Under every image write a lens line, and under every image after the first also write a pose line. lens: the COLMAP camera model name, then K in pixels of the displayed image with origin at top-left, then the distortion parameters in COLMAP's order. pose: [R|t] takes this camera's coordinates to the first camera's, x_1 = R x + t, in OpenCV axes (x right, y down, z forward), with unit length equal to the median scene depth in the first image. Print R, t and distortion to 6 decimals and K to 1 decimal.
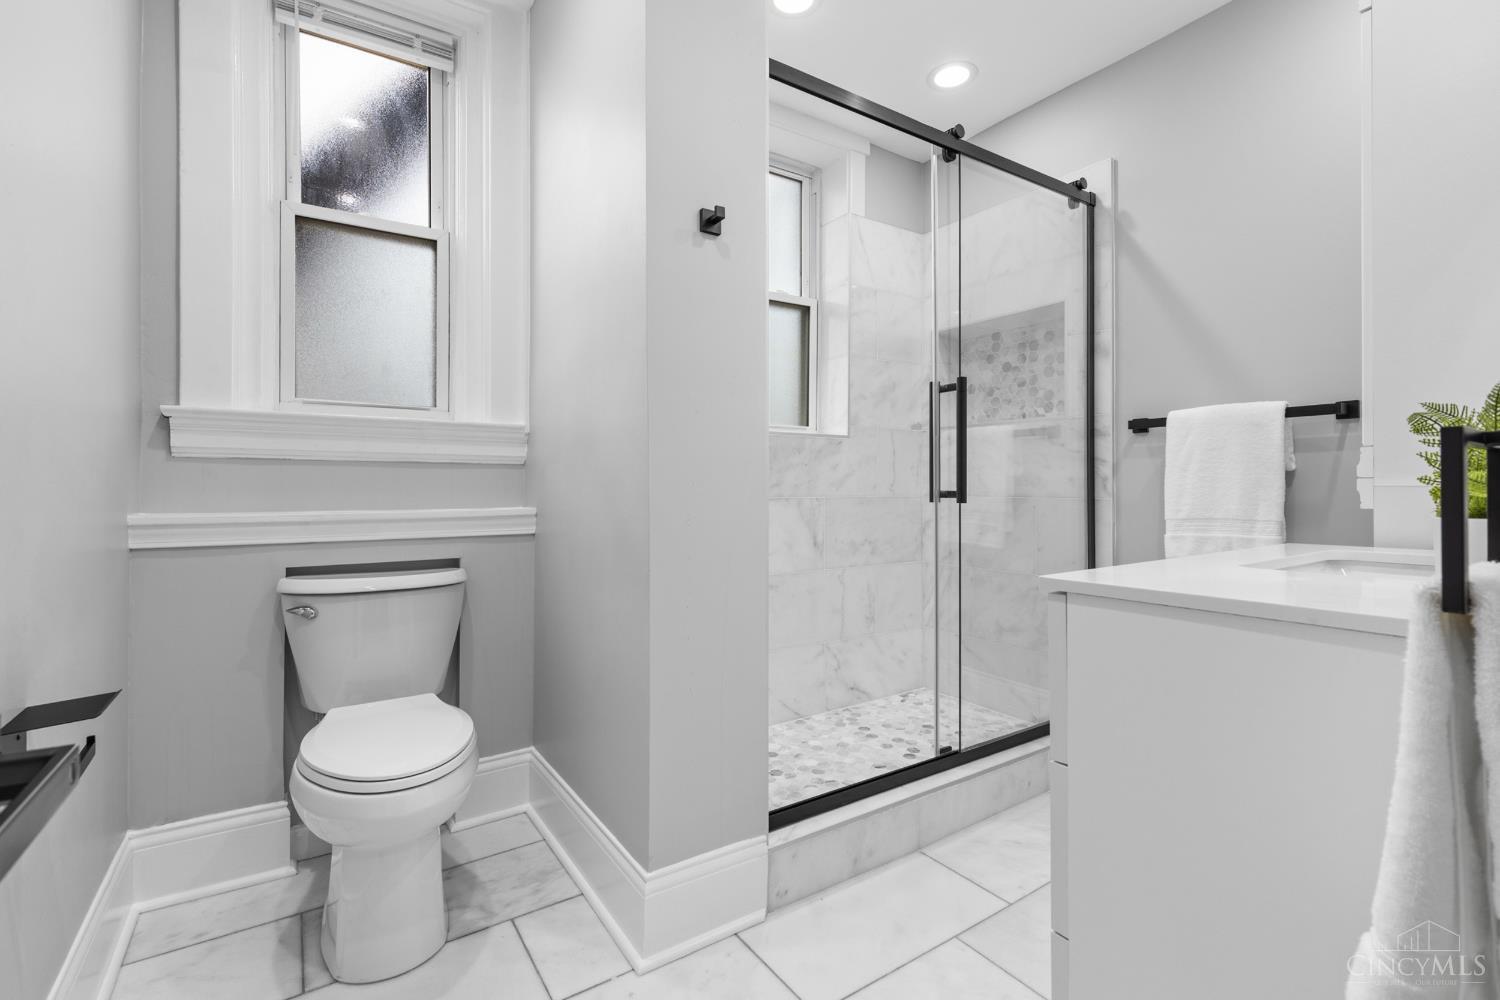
lens RADIAL K [[678.9, 0, 748.1], [0, 678.9, 488.7], [0, 0, 1]] dist [0.002346, -0.000509]
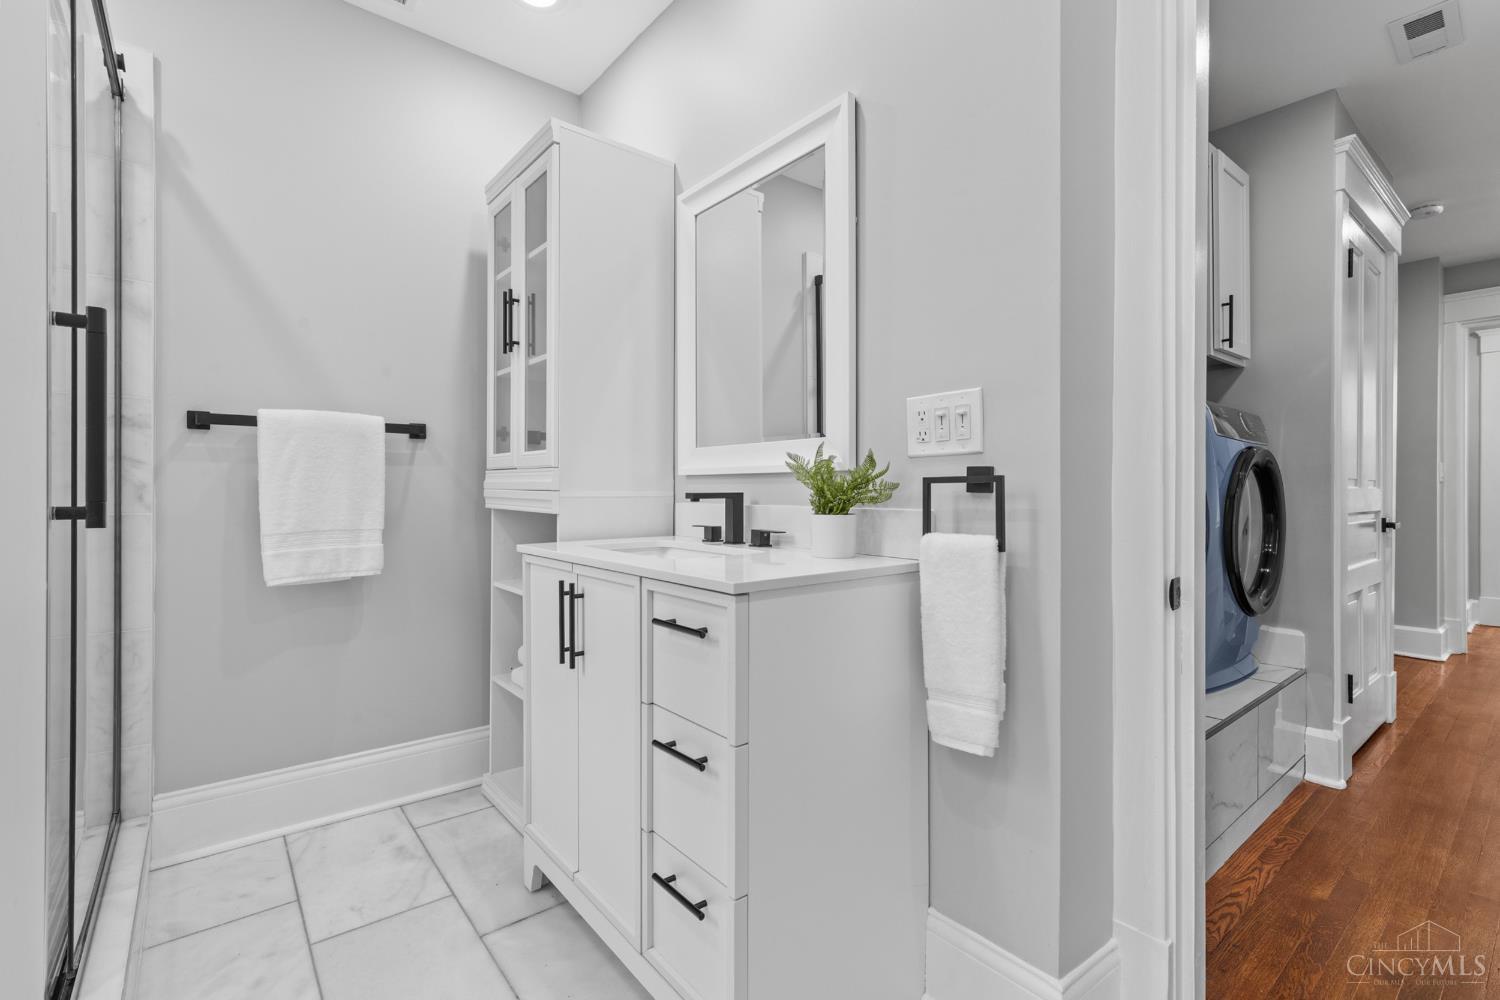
lens RADIAL K [[678.9, 0, 747.4], [0, 678.9, 497.6], [0, 0, 1]] dist [0.002346, -0.000509]
pose [[-0.098138, -0.007839, 0.995142, -0.300285], [0.000876, 0.999968, 0.007963, -0.008790], [-0.995172, 0.001654, -0.098128, 0.485522]]
